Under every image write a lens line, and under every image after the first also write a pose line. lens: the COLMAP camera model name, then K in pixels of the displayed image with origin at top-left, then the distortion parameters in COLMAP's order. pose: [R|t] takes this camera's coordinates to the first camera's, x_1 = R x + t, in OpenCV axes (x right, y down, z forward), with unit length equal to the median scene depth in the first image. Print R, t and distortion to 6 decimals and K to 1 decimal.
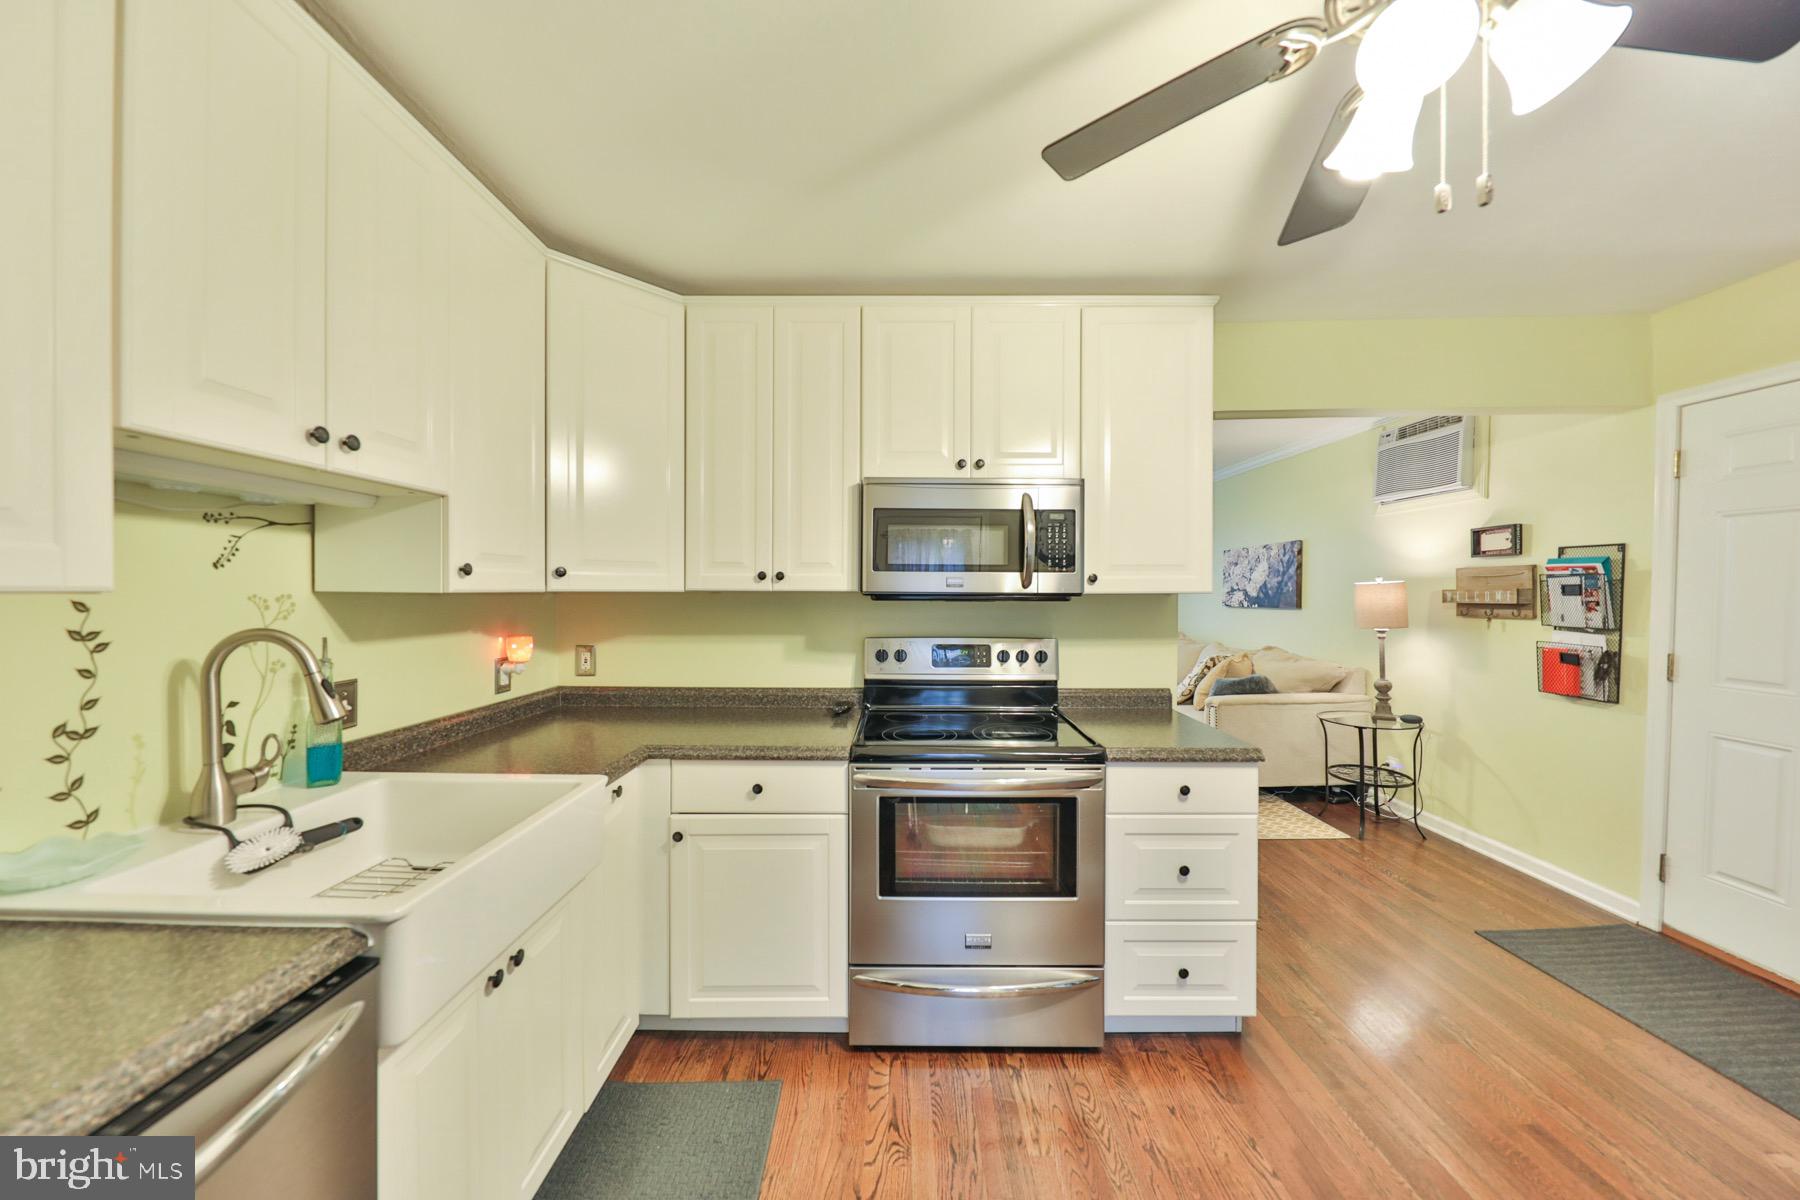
lens RADIAL K [[602.9, 0, 899.0], [0, 602.9, 597.3], [0, 0, 1]] dist [0.007411, -0.004366]
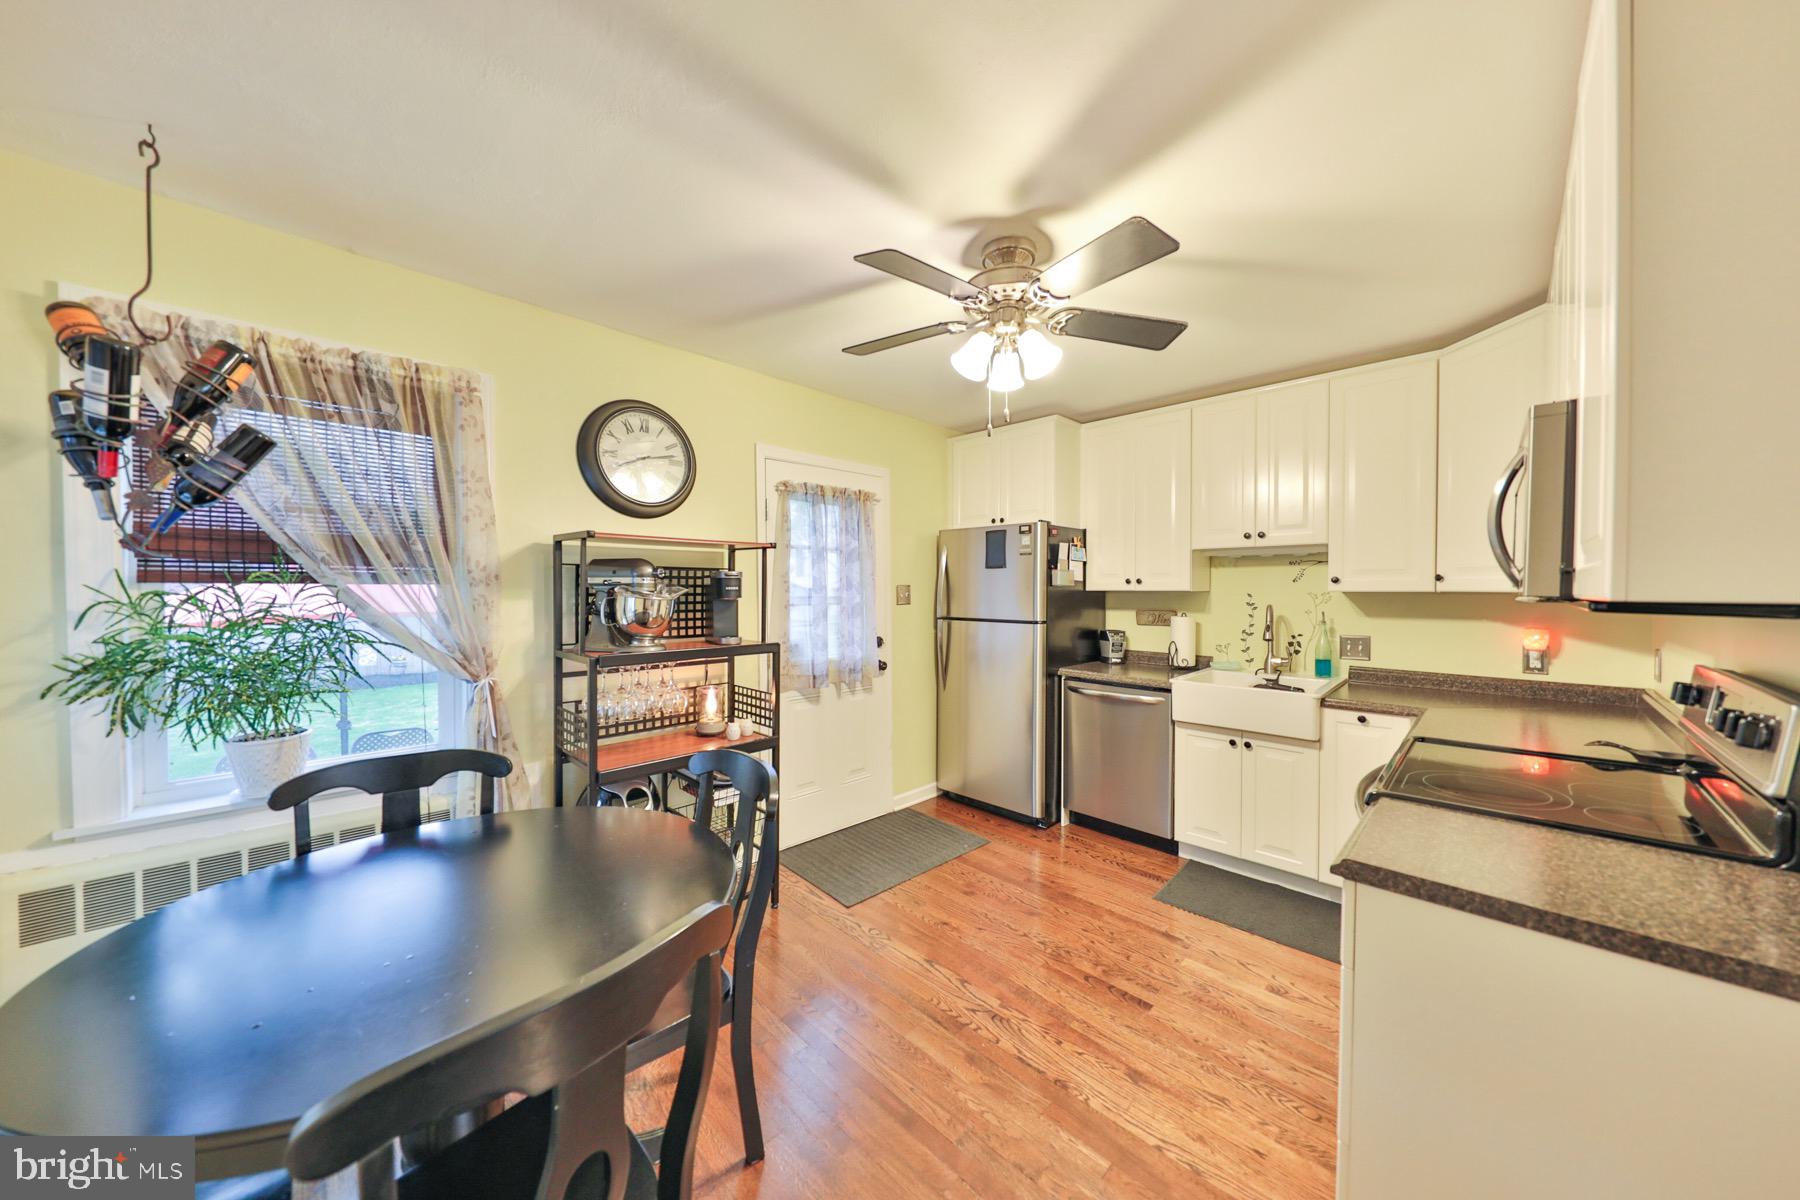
lens RADIAL K [[602.9, 0, 899.0], [0, 602.9, 597.3], [0, 0, 1]] dist [0.007411, -0.004366]
pose [[-0.703977, 0.009882, -0.710154, 0.980004], [-0.007304, 0.999750, 0.021151, -0.012462], [0.710185, 0.020077, -0.703729, 0.818114]]
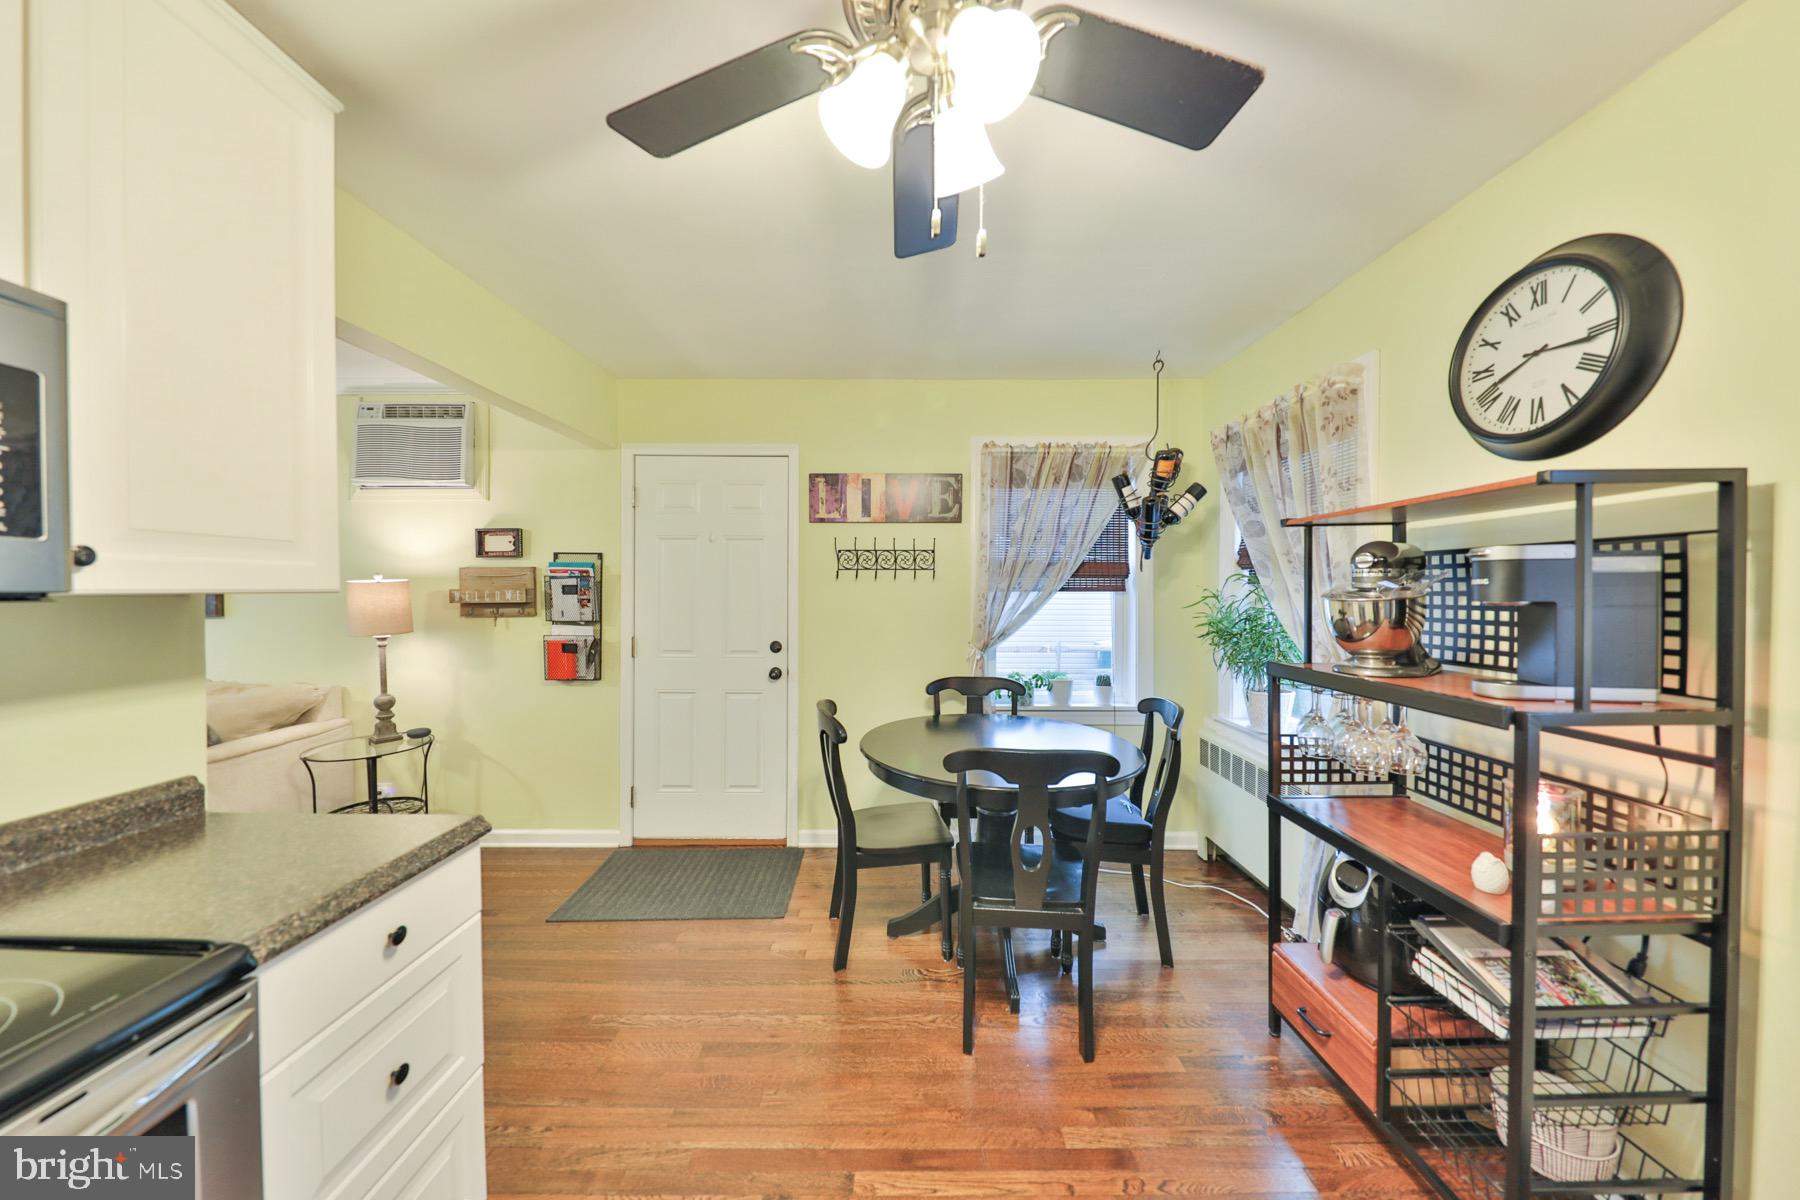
lens RADIAL K [[602.9, 0, 899.0], [0, 602.9, 597.3], [0, 0, 1]] dist [0.007411, -0.004366]
pose [[0.000532, -0.009141, 0.999958, -0.070877], [0.013056, 0.999873, 0.009134, 0.000525], [-0.999915, 0.013050, 0.000651, 0.387736]]
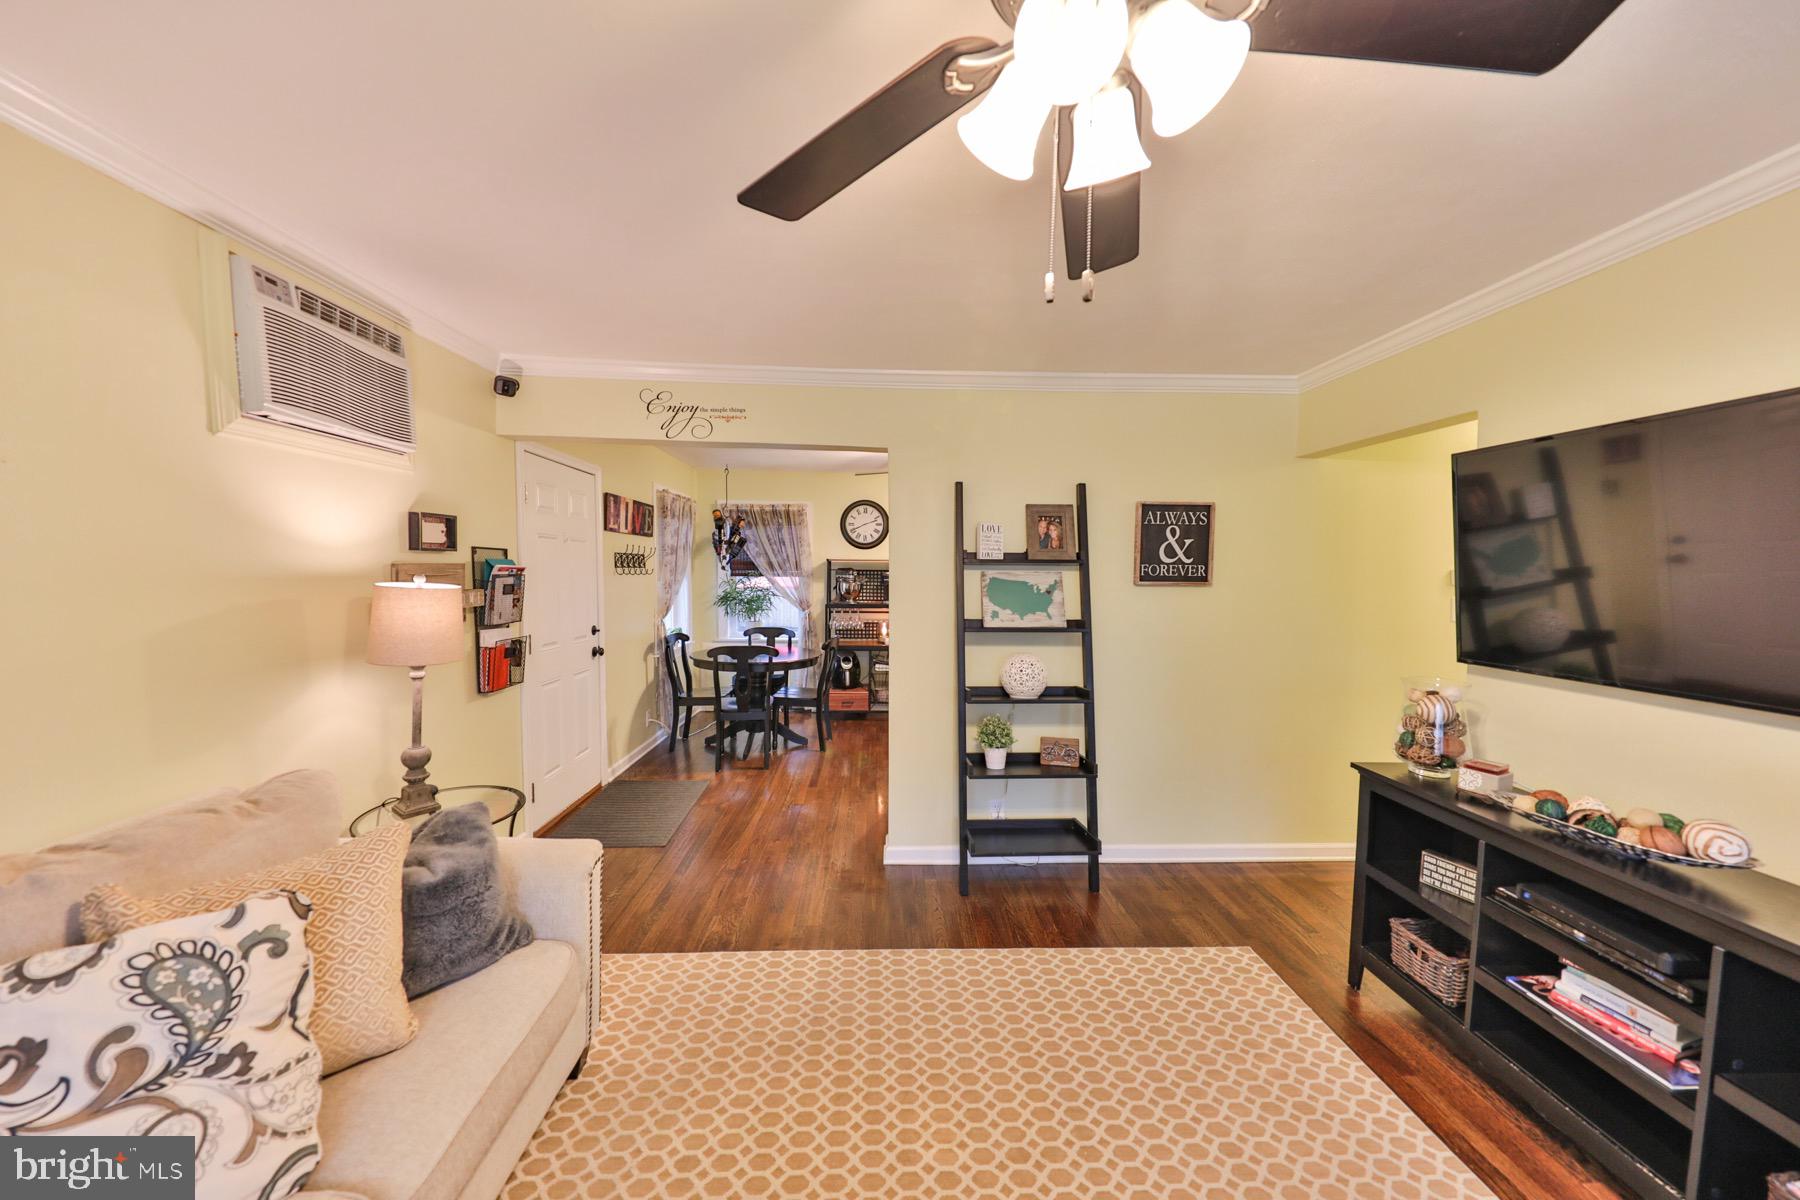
lens RADIAL K [[602.9, 0, 899.0], [0, 602.9, 597.3], [0, 0, 1]] dist [0.007411, -0.004366]
pose [[-0.999209, -0.008684, -0.038807, 0.490994], [-0.010933, 0.998250, 0.058113, -0.074111], [0.038235, 0.058491, -0.997555, 2.290342]]
